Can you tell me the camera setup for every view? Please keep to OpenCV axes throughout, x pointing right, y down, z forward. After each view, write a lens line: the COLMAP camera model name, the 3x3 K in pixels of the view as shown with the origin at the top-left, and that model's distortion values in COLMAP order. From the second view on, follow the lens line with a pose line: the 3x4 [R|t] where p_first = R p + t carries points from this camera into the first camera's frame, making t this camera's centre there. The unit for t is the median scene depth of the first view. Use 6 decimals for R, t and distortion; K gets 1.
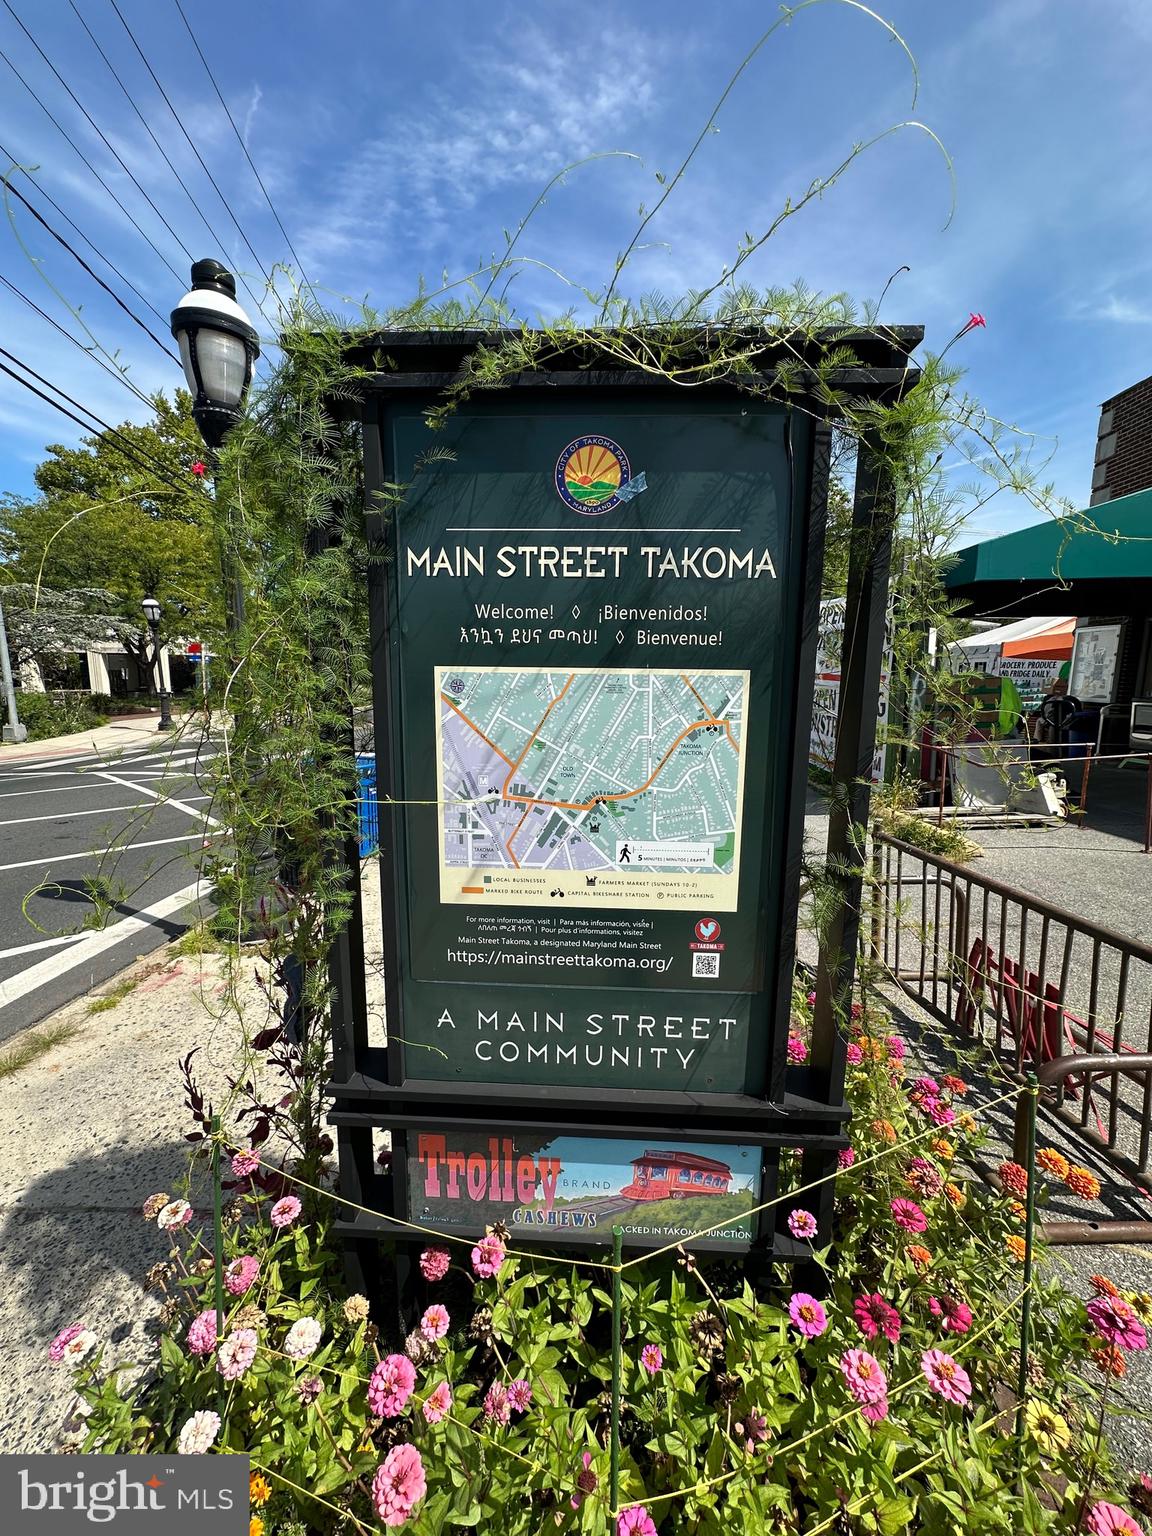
lens RADIAL K [[614.0, 0, 576.0], [0, 614.0, 768.0], [0, 0, 1]] dist [-0.000788, -0.000216]
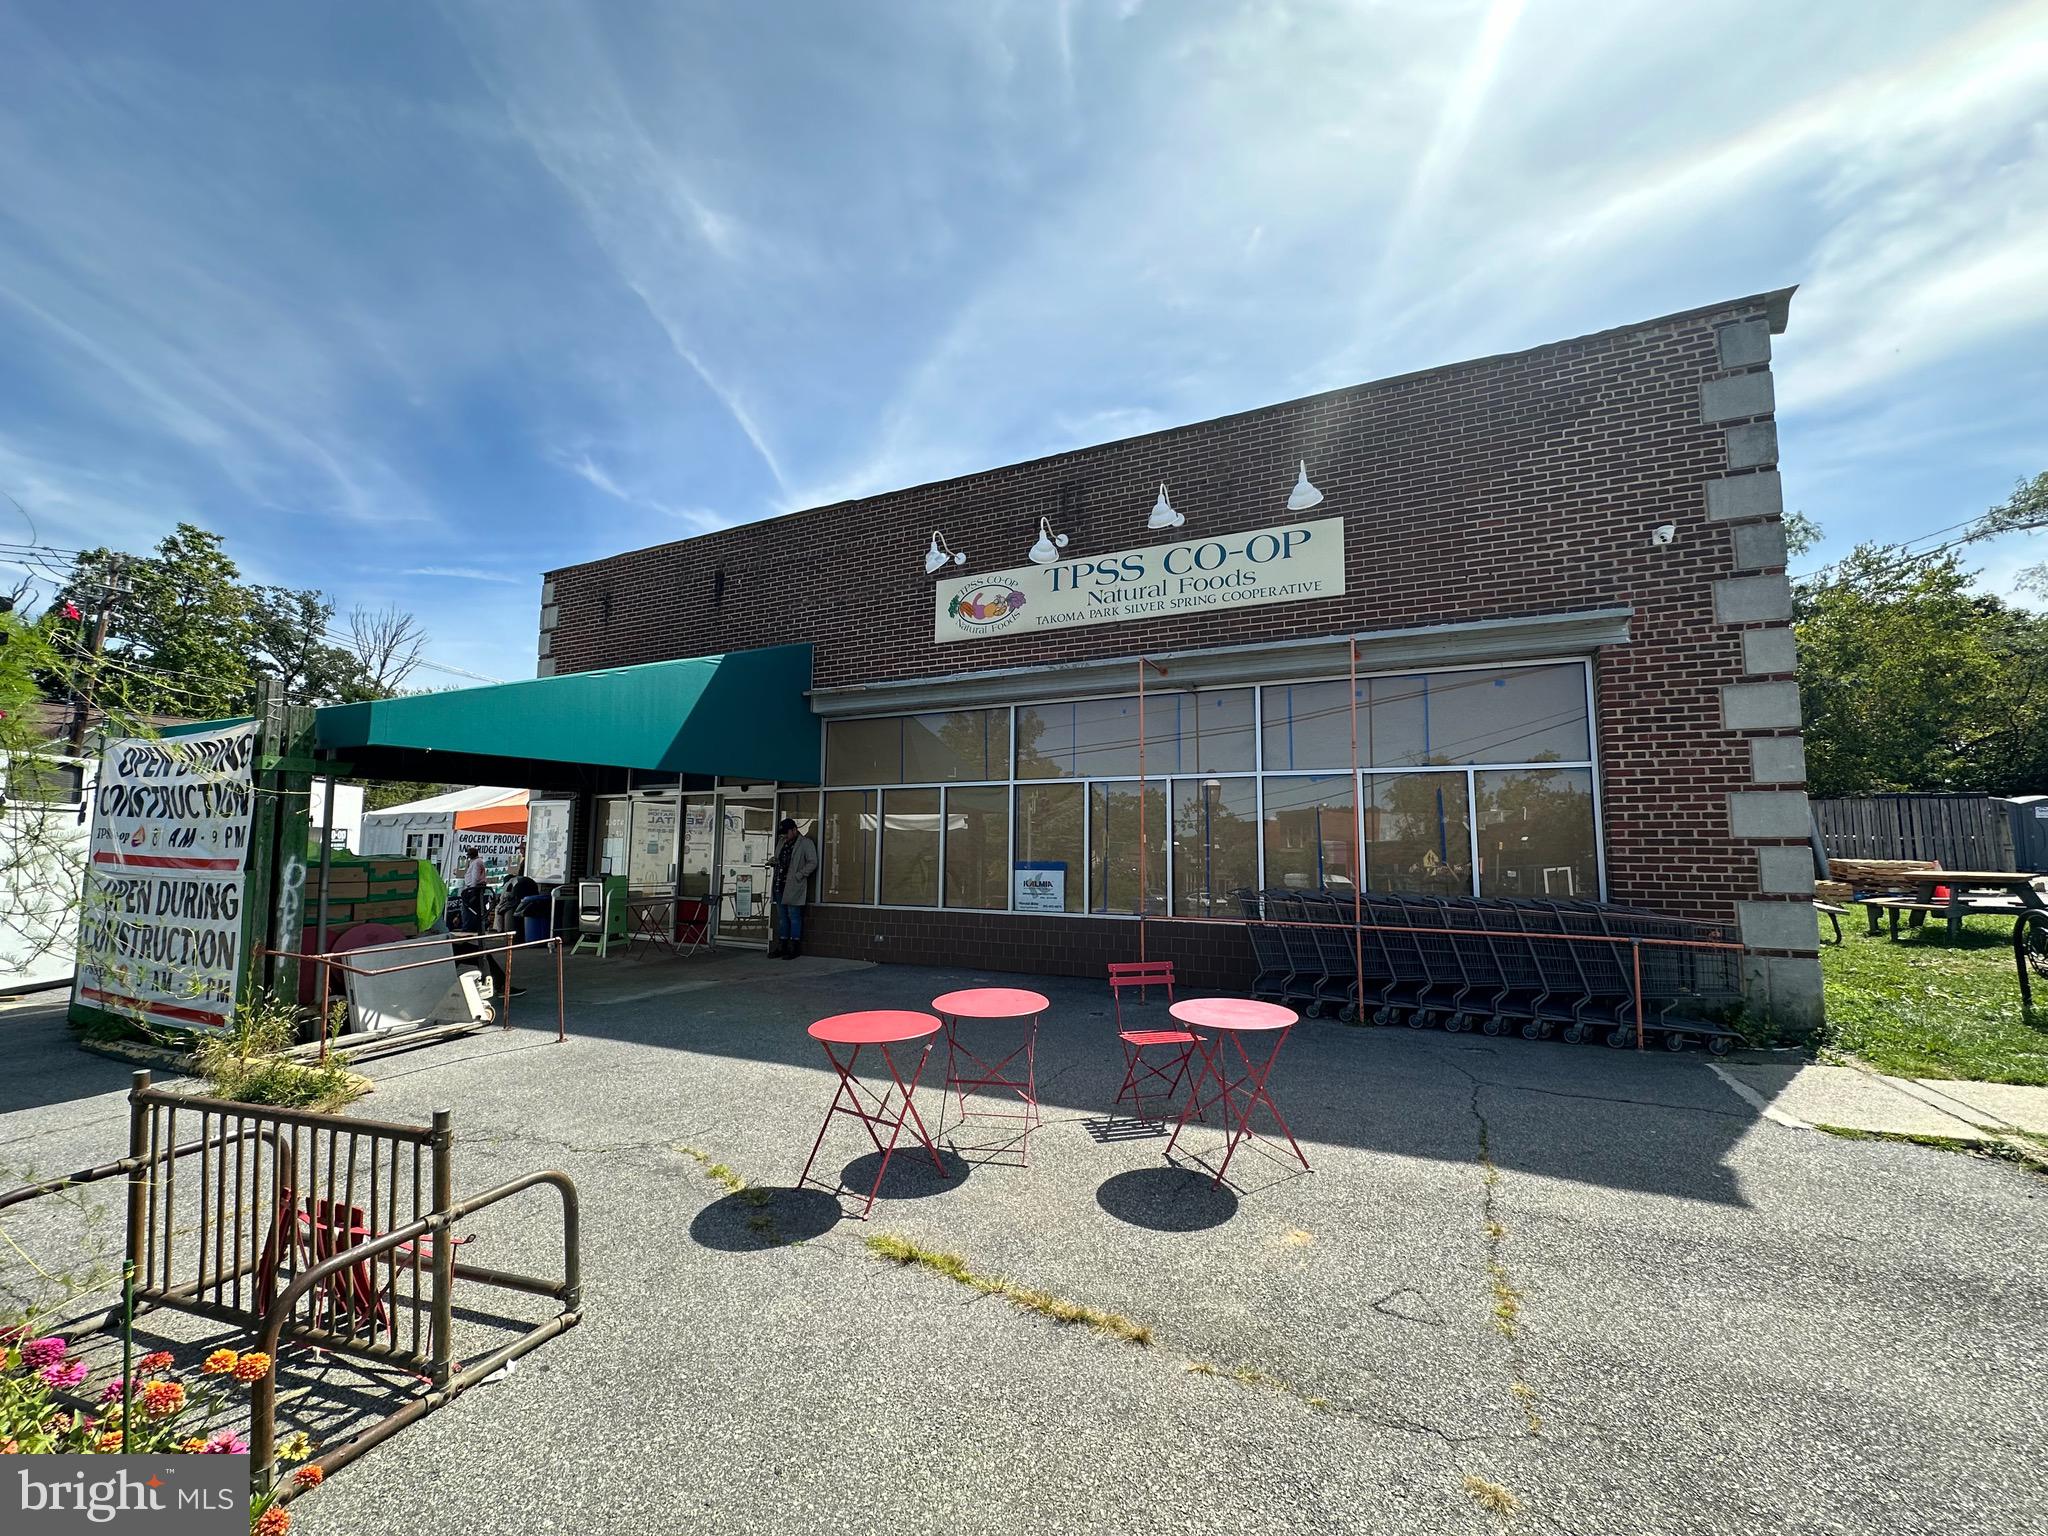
lens RADIAL K [[818.6, 0, 1024.0], [0, 818.6, 768.0], [0, 0, 1]] dist [-0.000788, -0.000216]
pose [[0.384687, 0.091281, 0.918522, -0.010621], [0.135242, 0.978785, -0.153911, 0.010060], [-0.913086, 0.183431, 0.364181, -0.162772]]
